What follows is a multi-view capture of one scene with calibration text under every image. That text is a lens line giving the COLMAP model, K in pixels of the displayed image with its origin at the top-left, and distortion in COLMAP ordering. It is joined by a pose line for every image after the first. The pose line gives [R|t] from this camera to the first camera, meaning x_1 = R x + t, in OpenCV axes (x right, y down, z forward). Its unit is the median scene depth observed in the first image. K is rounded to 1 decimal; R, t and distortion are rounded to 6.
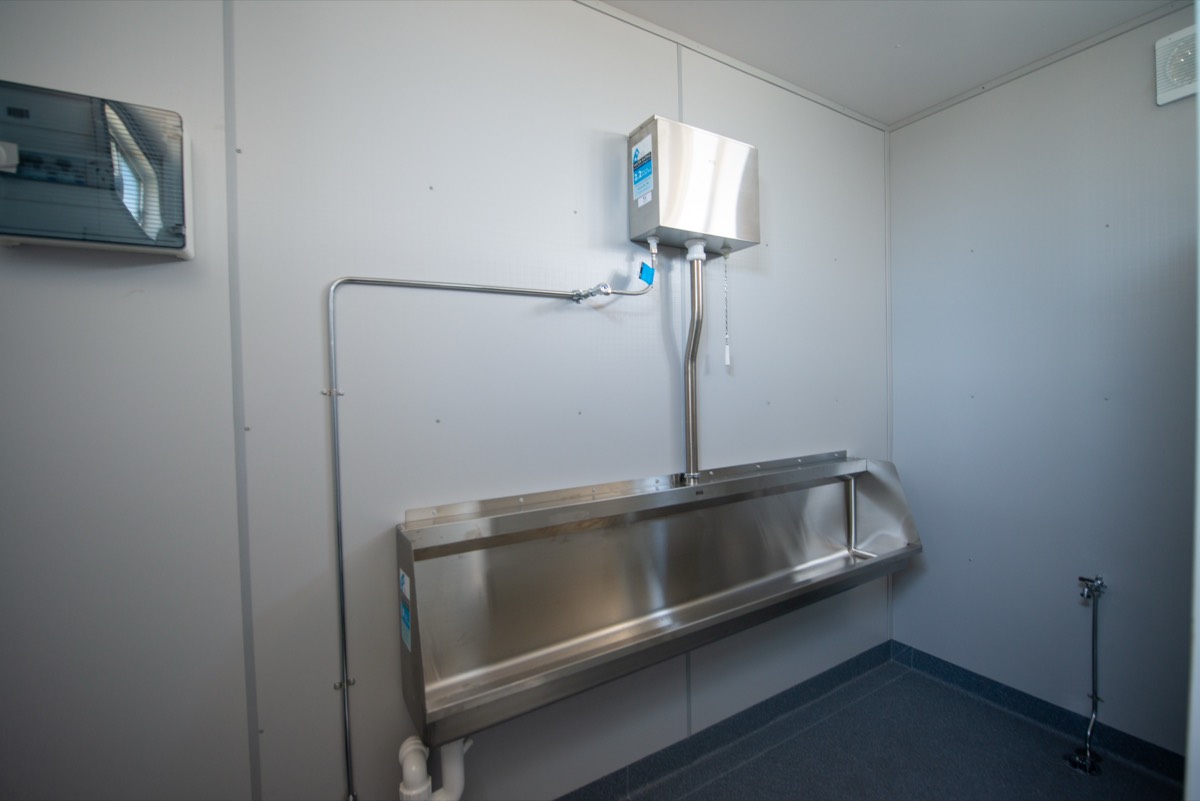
lens RADIAL K [[514.4, 0, 596.9], [0, 514.4, 397.6], [0, 0, 1]] dist [-0.016612, -0.000171]
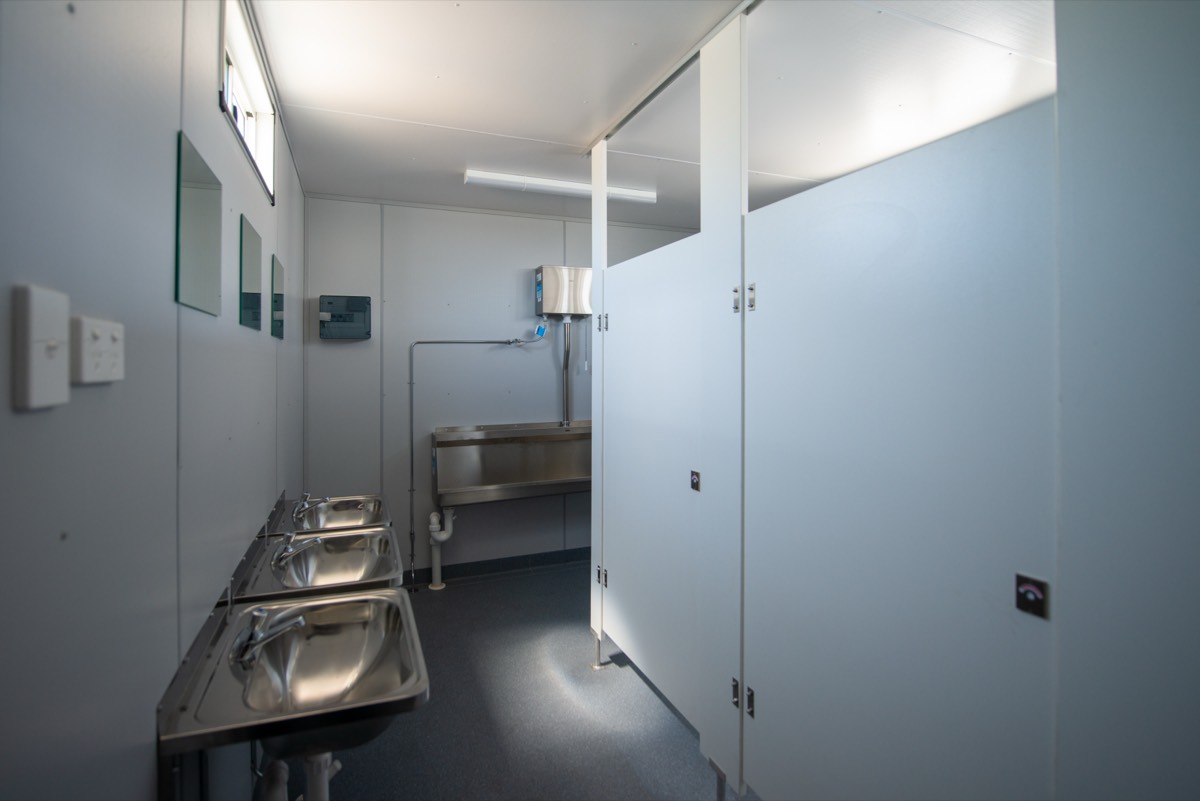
lens RADIAL K [[546.1, 0, 560.8], [0, 546.1, 348.1], [0, 0, 1]] dist [-0.000677, -0.000868]
pose [[0.982585, 0.017908, -0.184949, 0.636754], [-0.023425, 0.999342, -0.027687, -0.102948], [0.184331, 0.031537, 0.982358, -1.365219]]
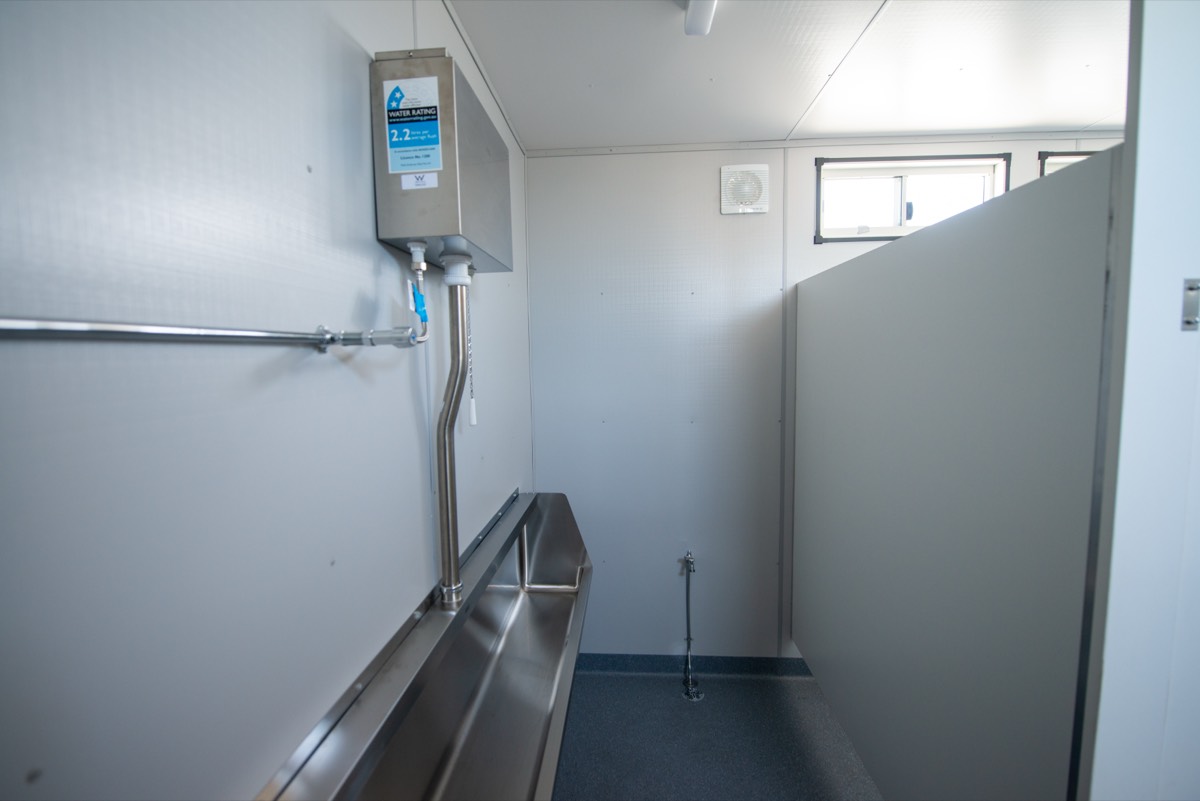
lens RADIAL K [[514.4, 0, 596.9], [0, 514.4, 397.6], [0, 0, 1]] dist [-0.016612, -0.000171]
pose [[0.573291, -0.056354, 0.817412, -0.289322], [0.025901, 0.998380, 0.050665, -0.154890], [-0.818943, -0.007874, 0.573821, 0.475242]]
